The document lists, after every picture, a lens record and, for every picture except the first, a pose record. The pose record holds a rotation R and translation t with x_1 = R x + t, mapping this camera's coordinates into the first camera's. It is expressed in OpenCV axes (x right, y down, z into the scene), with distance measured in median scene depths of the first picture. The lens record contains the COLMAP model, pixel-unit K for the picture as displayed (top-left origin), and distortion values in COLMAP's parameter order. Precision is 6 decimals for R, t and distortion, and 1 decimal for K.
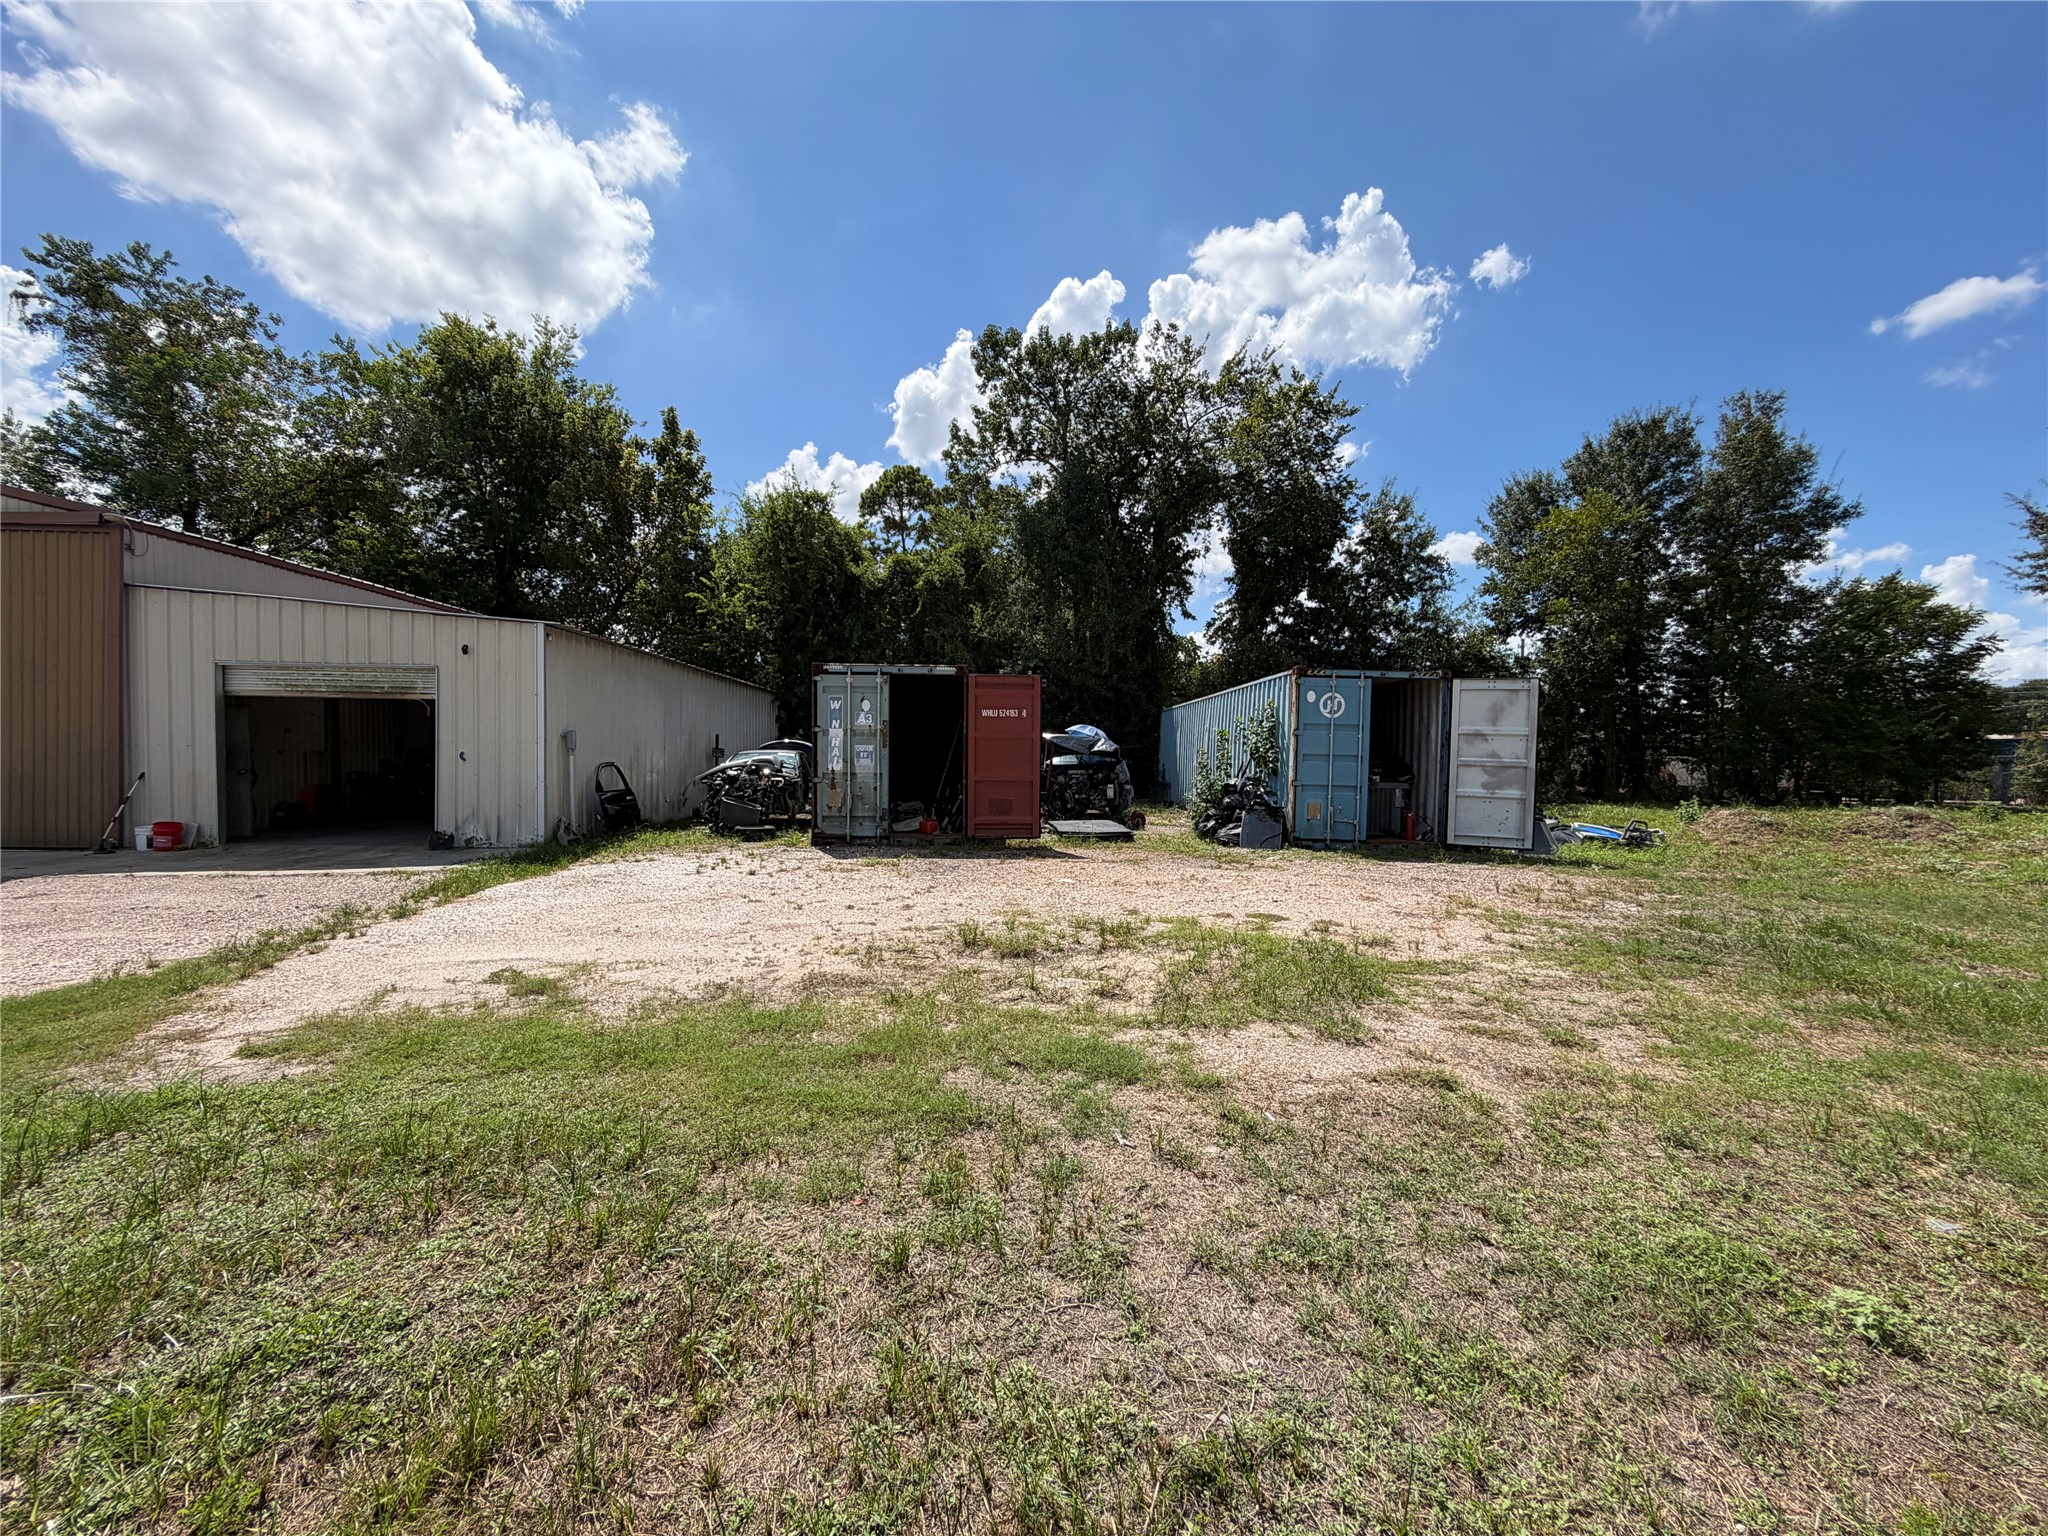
lens RADIAL K [[815.8, 0, 1027.0], [0, 815.8, 768.1], [0, 0, 1]] dist [-0.000682, 0.000170]
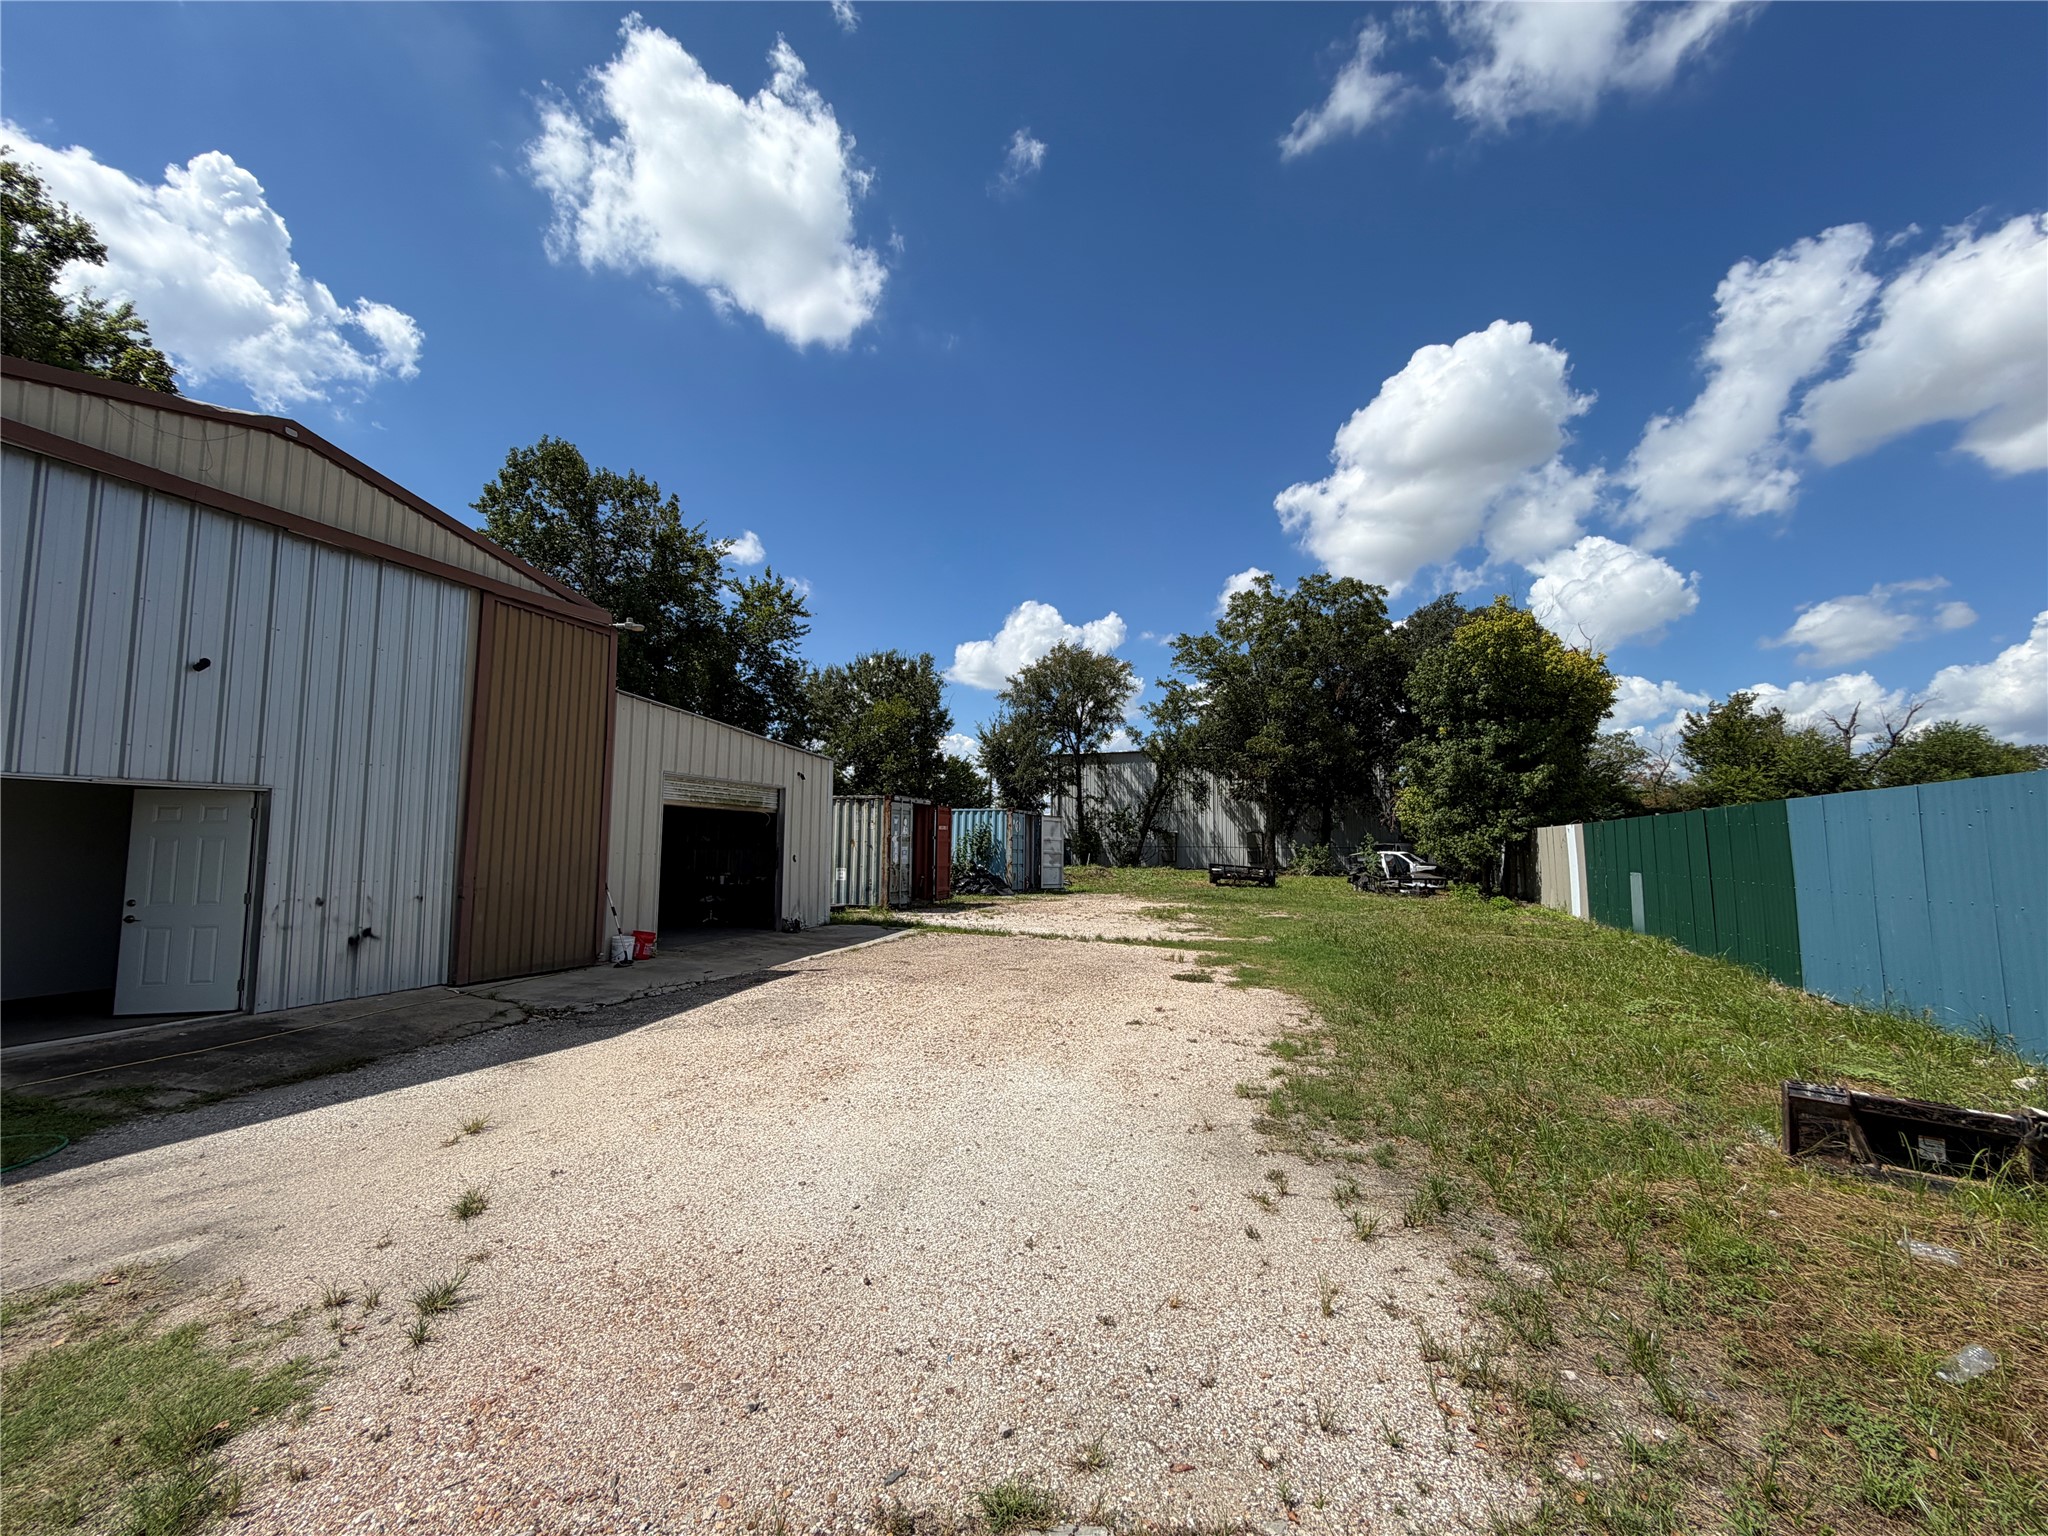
lens RADIAL K [[815.8, 0, 1016.3], [0, 815.8, 770.9], [0, 0, 1]] dist [-0.000682, 0.000170]
pose [[0.402626, 0.076665, 0.912149, -1.047148], [0.014681, 0.995818, -0.090177, -0.018637], [-0.915247, 0.049699, 0.399816, 0.095631]]
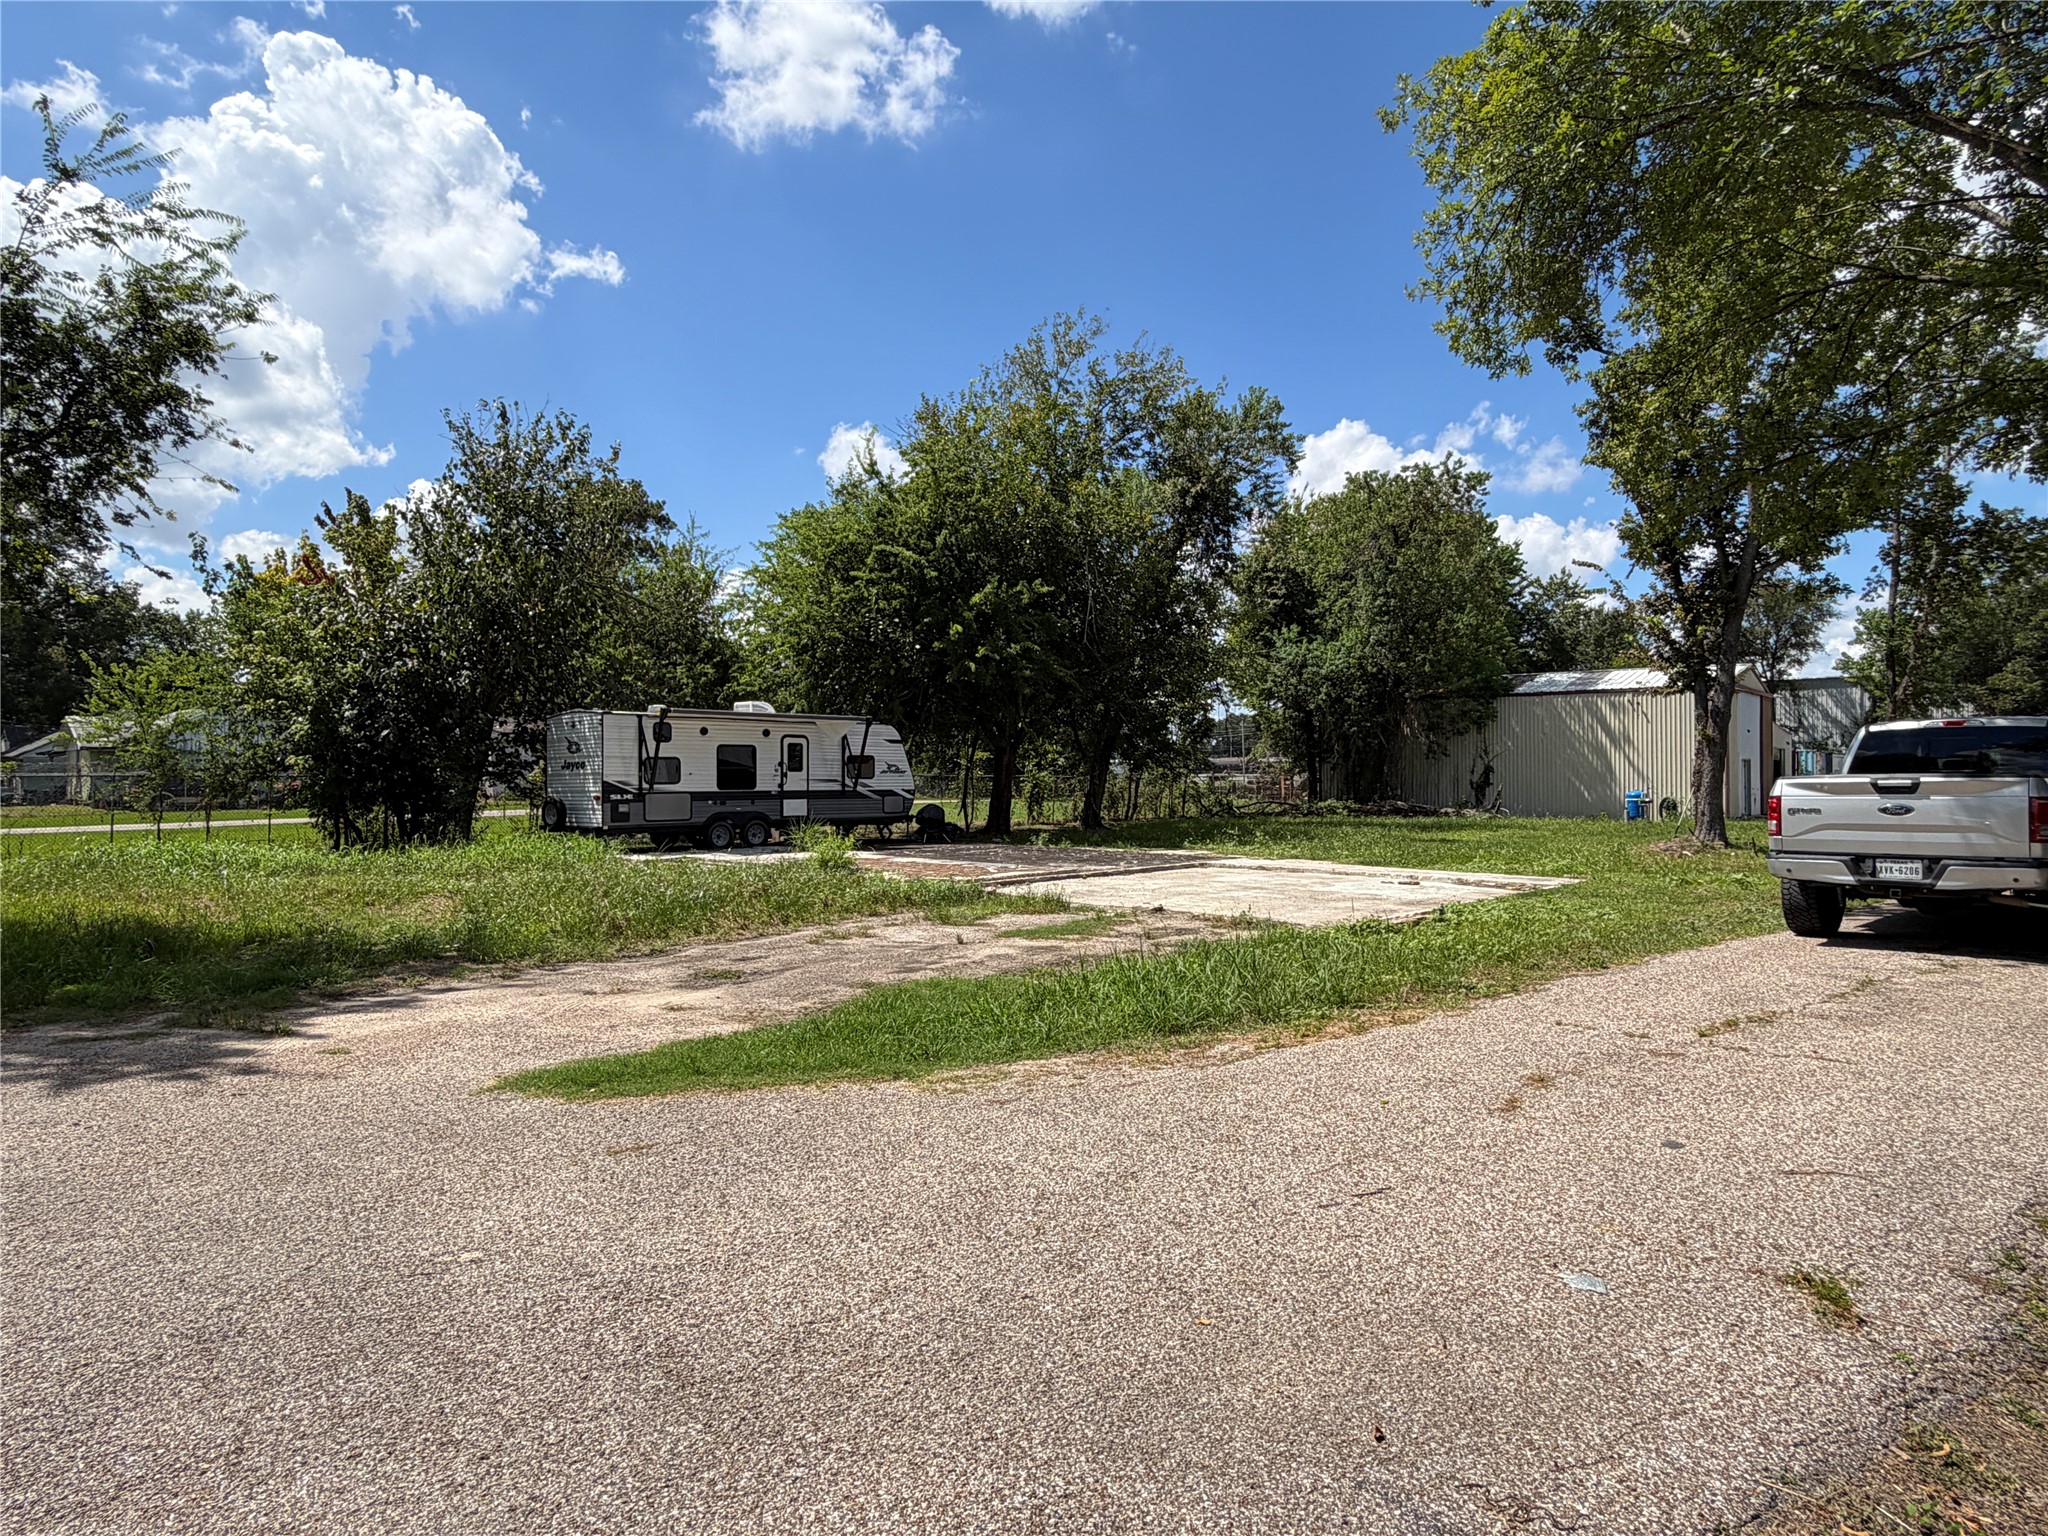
lens RADIAL K [[1201.3, 0, 1024.4], [0, 1201.3, 774.5], [0, 0, 1]] dist [-0.002057, 0.004061]
pose [[0.695477, -0.008024, 0.718504, -3.429045], [0.018653, 0.999802, -0.006890, -0.032526], [-0.718306, 0.018194, 0.695489, -0.016644]]
